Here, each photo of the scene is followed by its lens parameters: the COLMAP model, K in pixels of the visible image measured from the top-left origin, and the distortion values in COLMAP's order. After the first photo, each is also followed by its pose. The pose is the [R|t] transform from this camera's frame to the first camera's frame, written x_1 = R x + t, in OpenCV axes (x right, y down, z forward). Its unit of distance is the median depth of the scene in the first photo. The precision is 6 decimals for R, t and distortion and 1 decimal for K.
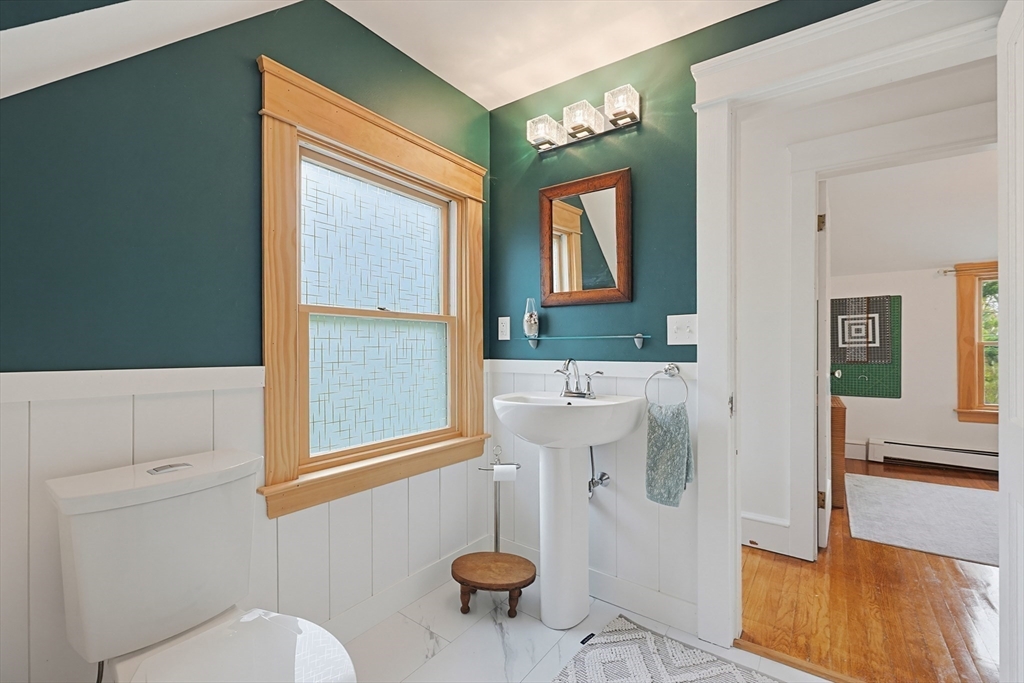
lens RADIAL K [[442.3, 0, 513.5], [0, 442.3, 345.5], [0, 0, 1]] dist [0.000915, -0.000879]
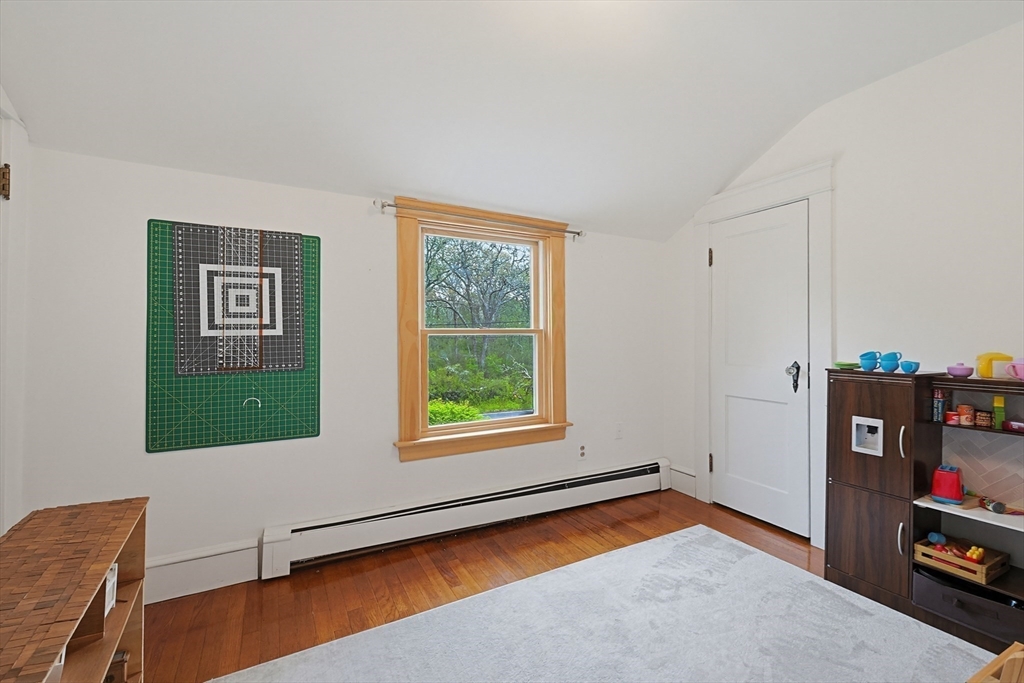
lens RADIAL K [[442.3, 0, 512.0], [0, 442.3, 343.8], [0, 0, 1]] dist [0.000915, -0.000879]
pose [[0.448644, -0.000604, 0.893710, 0.493796], [0.000949, 1.000000, 0.000200, 0.011431], [-0.893710, 0.000758, 0.448644, 0.543921]]
